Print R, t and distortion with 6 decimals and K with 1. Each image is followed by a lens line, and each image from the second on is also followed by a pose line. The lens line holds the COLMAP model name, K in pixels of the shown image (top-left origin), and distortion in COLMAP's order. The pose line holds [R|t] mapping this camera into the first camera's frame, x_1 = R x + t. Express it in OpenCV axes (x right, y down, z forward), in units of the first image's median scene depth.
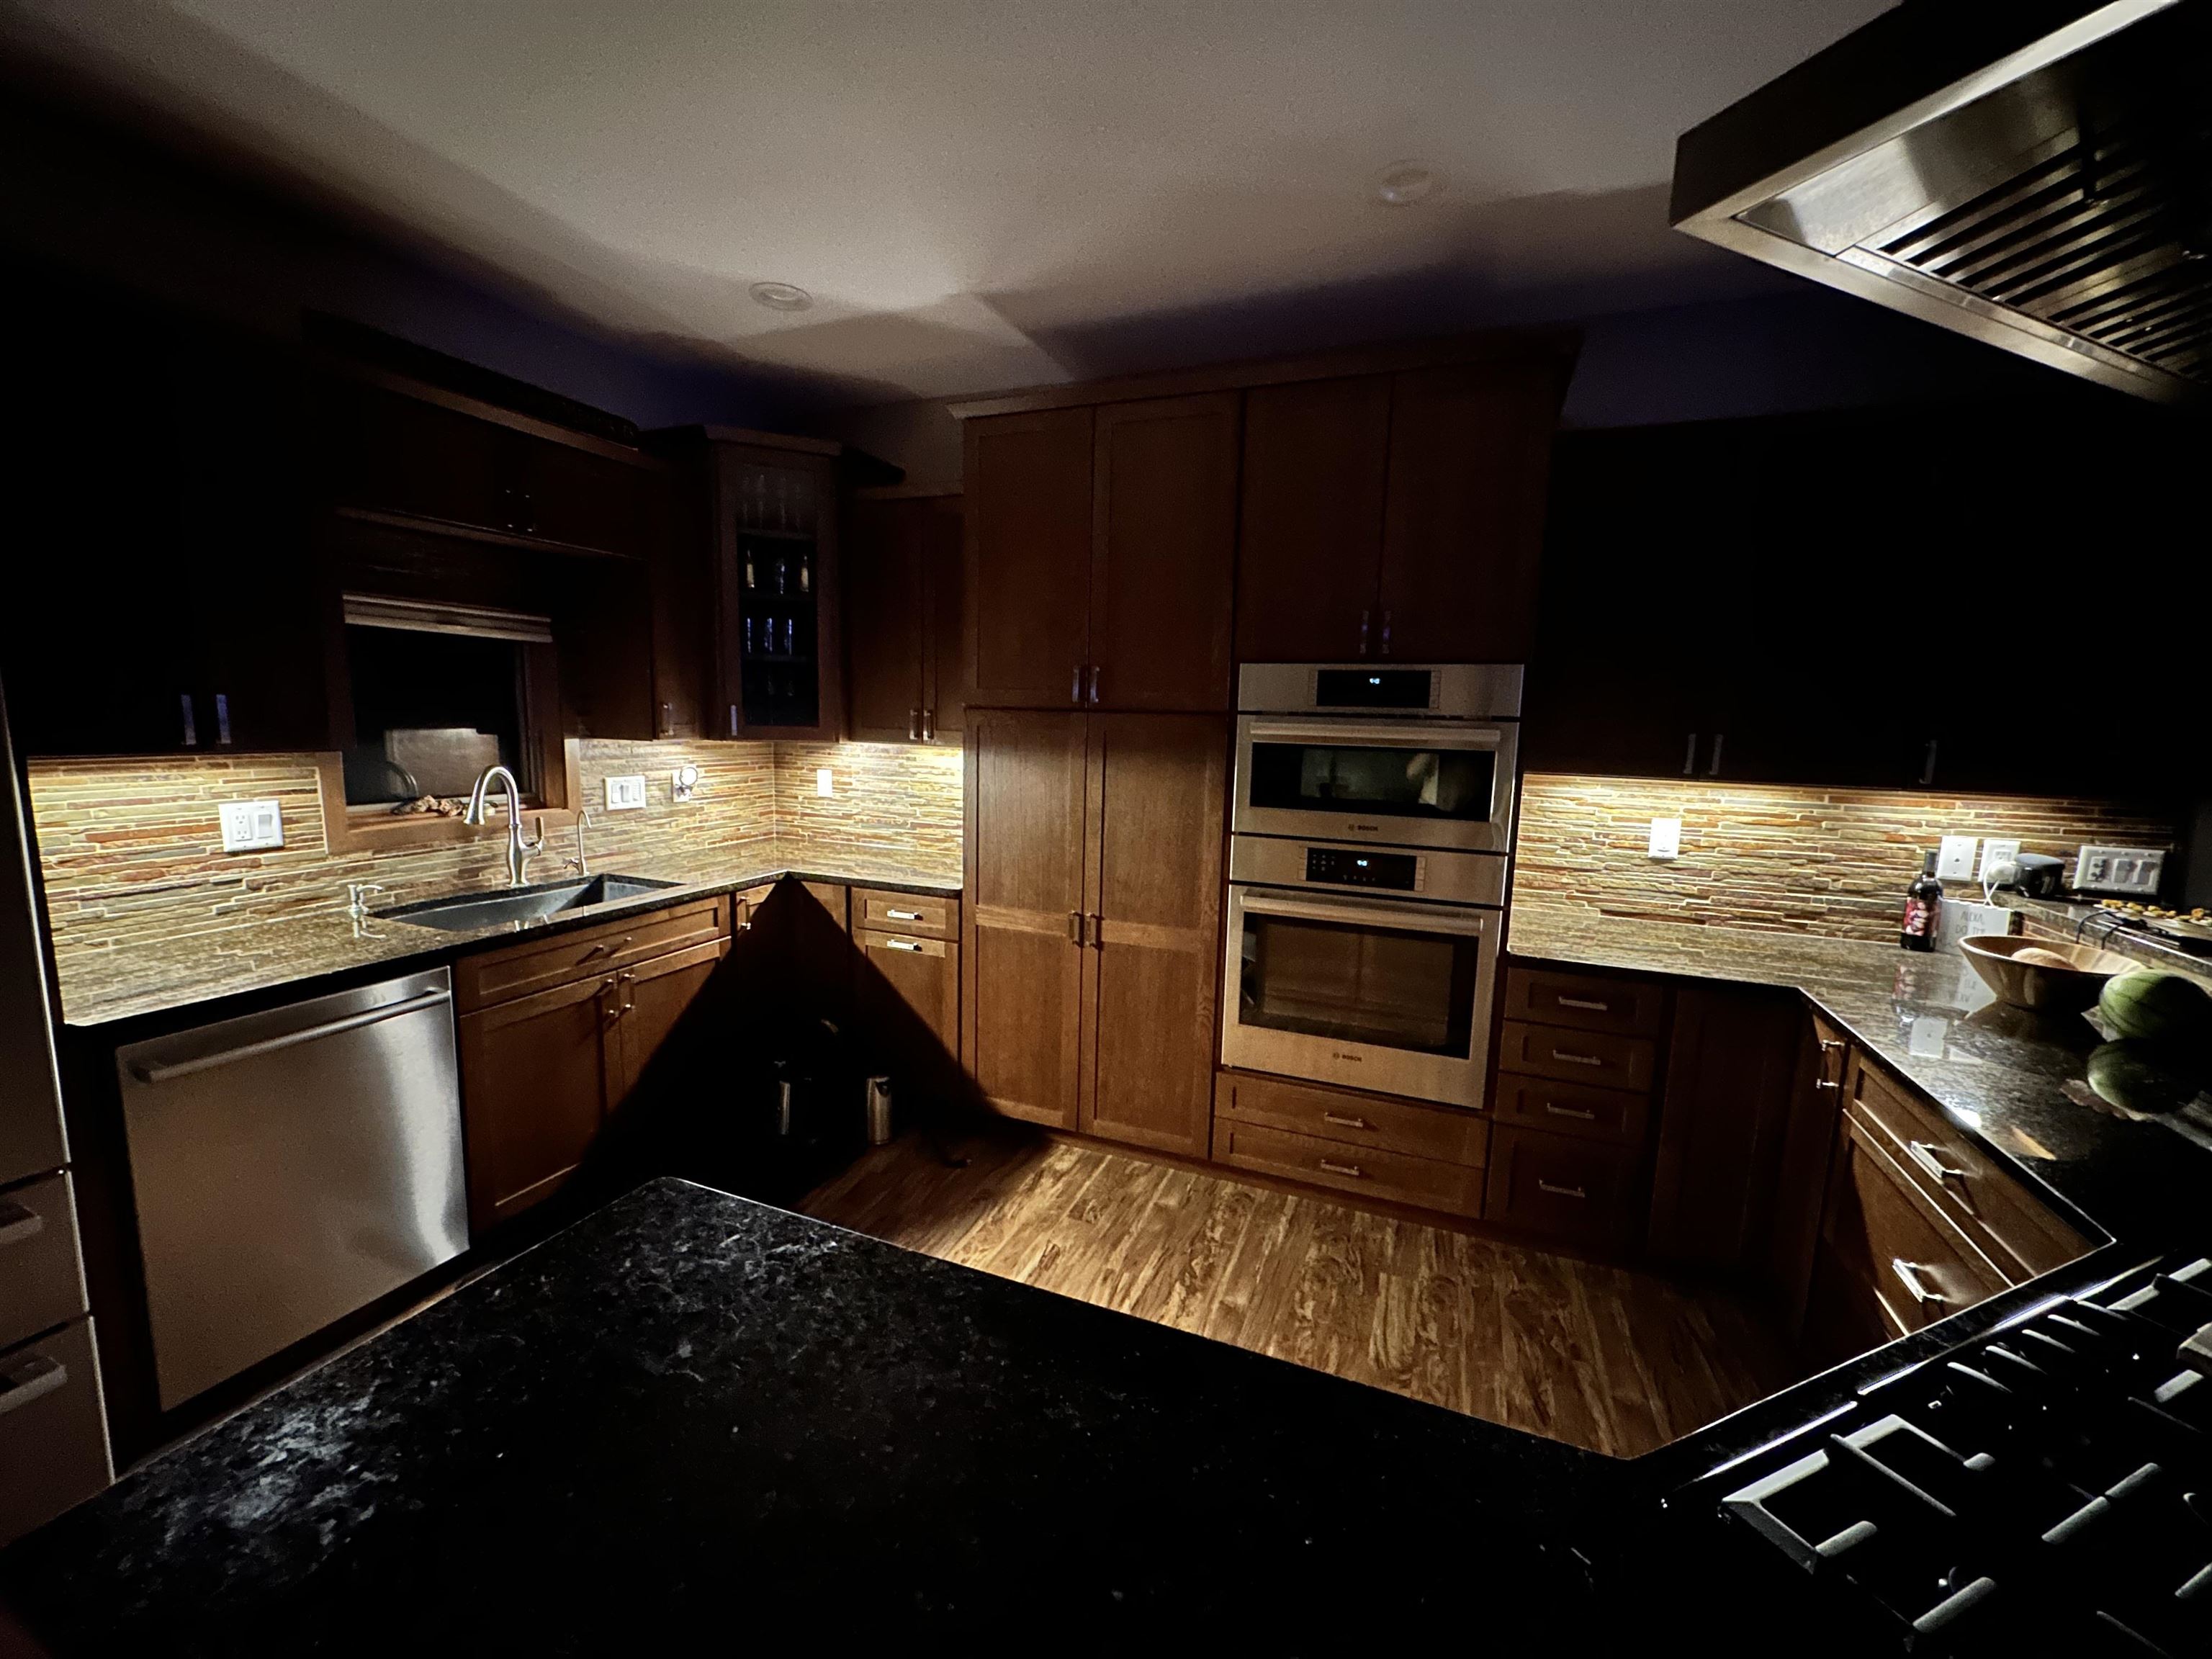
lens RADIAL K [[887.0, 0, 1106.0], [0, 887.0, 829.5], [0, 0, 1]] dist [0.000297, 0.000688]
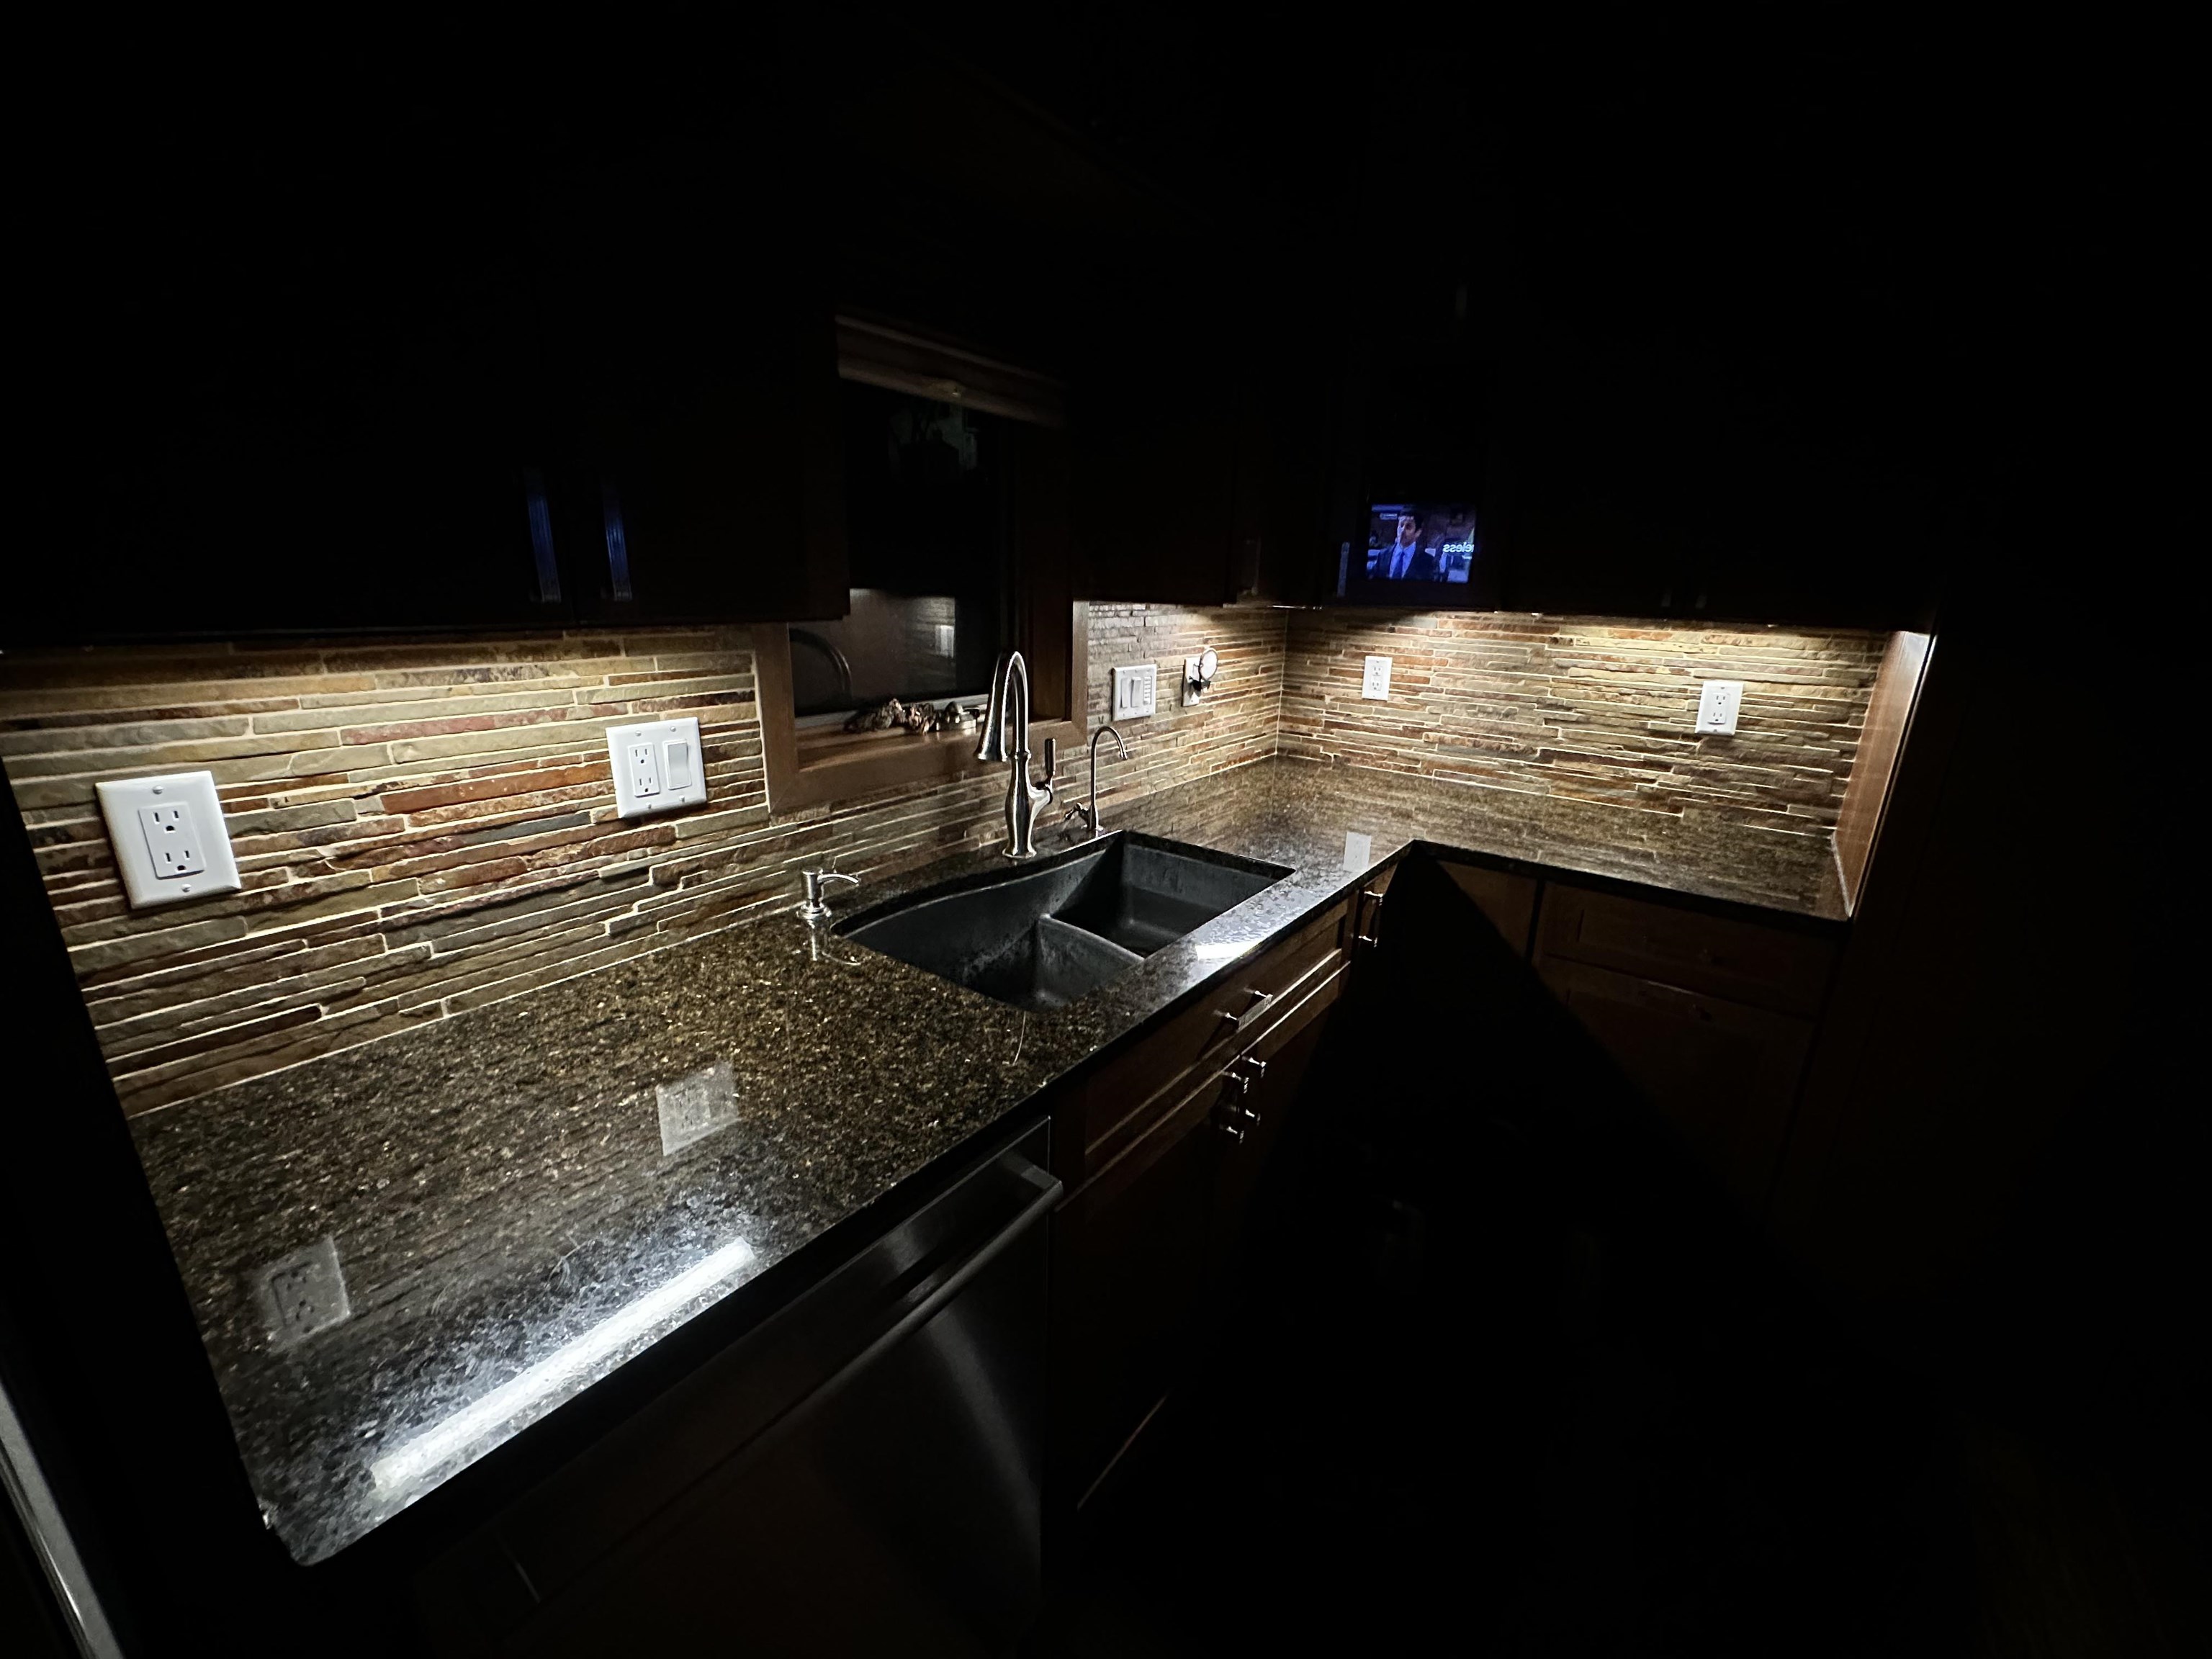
lens RADIAL K [[887.0, 0, 1106.0], [0, 887.0, 829.5], [0, 0, 1]] dist [0.000297, 0.000688]
pose [[0.966592, 0.072248, -0.245926, -0.472049], [-0.036393, 0.988417, 0.147335, -0.043324], [0.253722, -0.133463, 0.958026, 0.460468]]
